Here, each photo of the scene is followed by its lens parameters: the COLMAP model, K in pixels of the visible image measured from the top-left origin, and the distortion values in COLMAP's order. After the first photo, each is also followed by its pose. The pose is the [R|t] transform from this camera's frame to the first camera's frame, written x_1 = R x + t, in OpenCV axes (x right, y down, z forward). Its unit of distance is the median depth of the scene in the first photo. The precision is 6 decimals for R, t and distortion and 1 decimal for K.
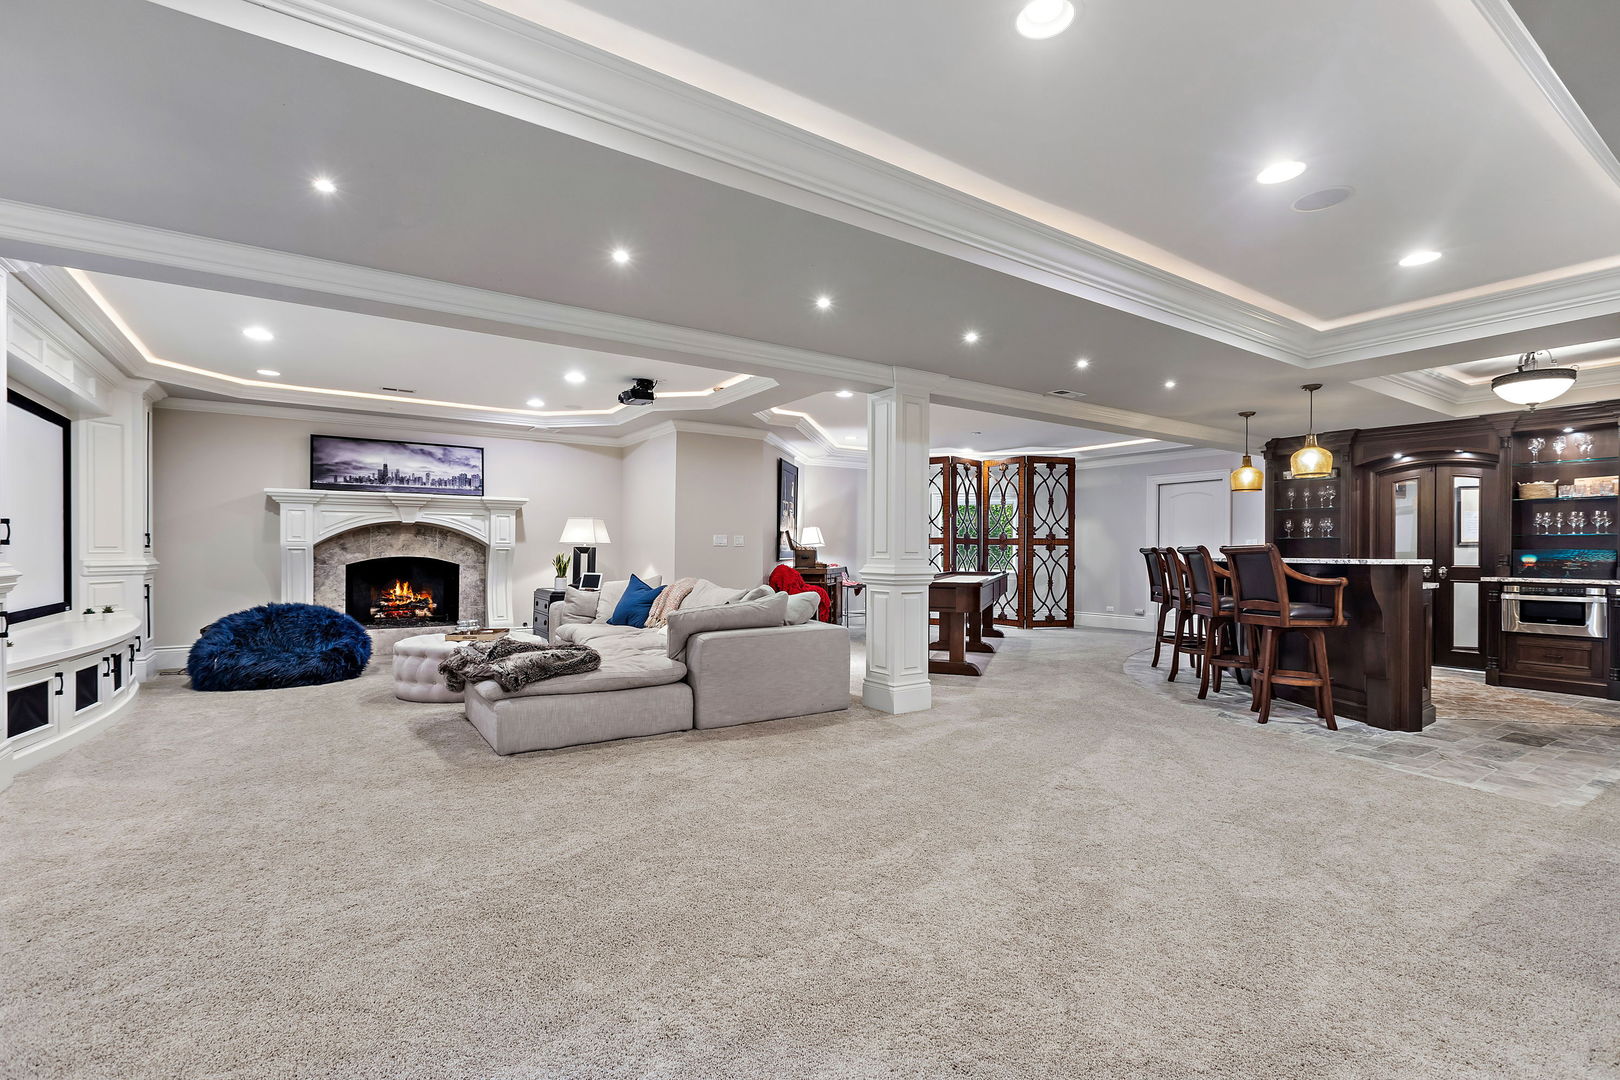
lens RADIAL K [[728.2, 0, 809.5], [0, 728.2, 543.1], [0, 0, 1]] dist [0.001058, 0.001176]
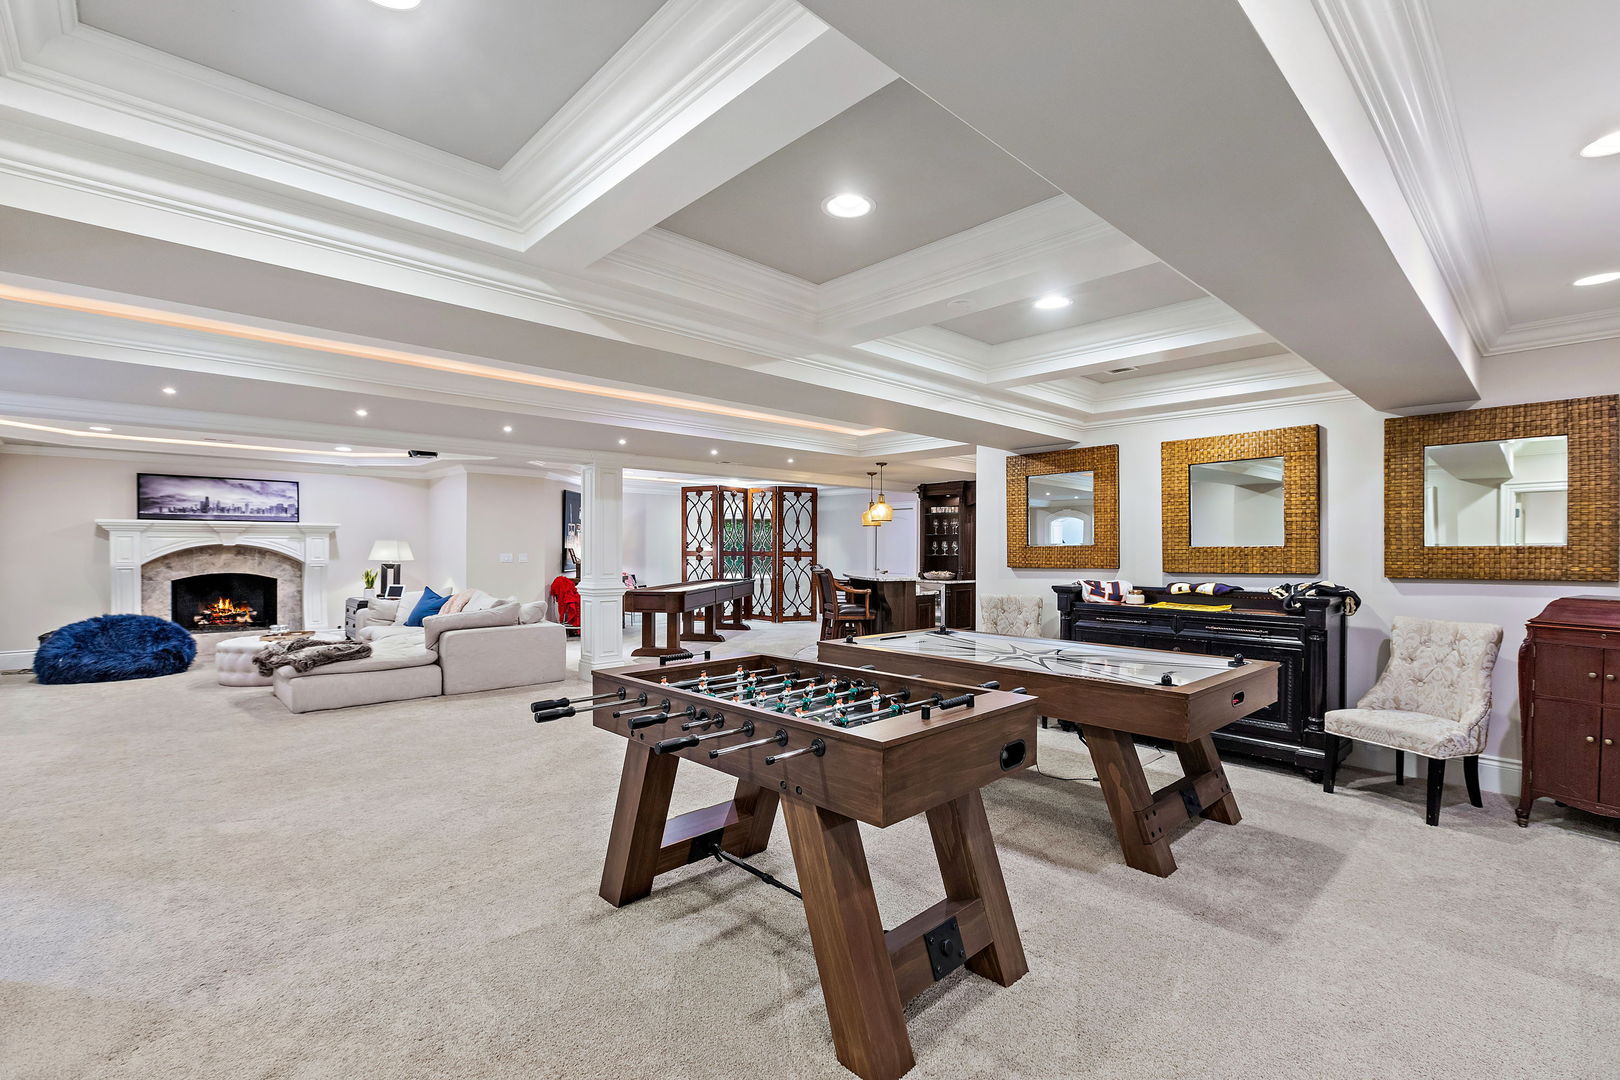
lens RADIAL K [[728.2, 0, 812.1], [0, 728.2, 549.9], [0, 0, 1]] dist [0.001058, 0.001176]
pose [[0.986274, -0.002149, 0.165103, 0.206821], [-0.000395, 0.999882, 0.015376, -0.040094], [-0.165116, -0.015230, 0.986157, -0.358326]]
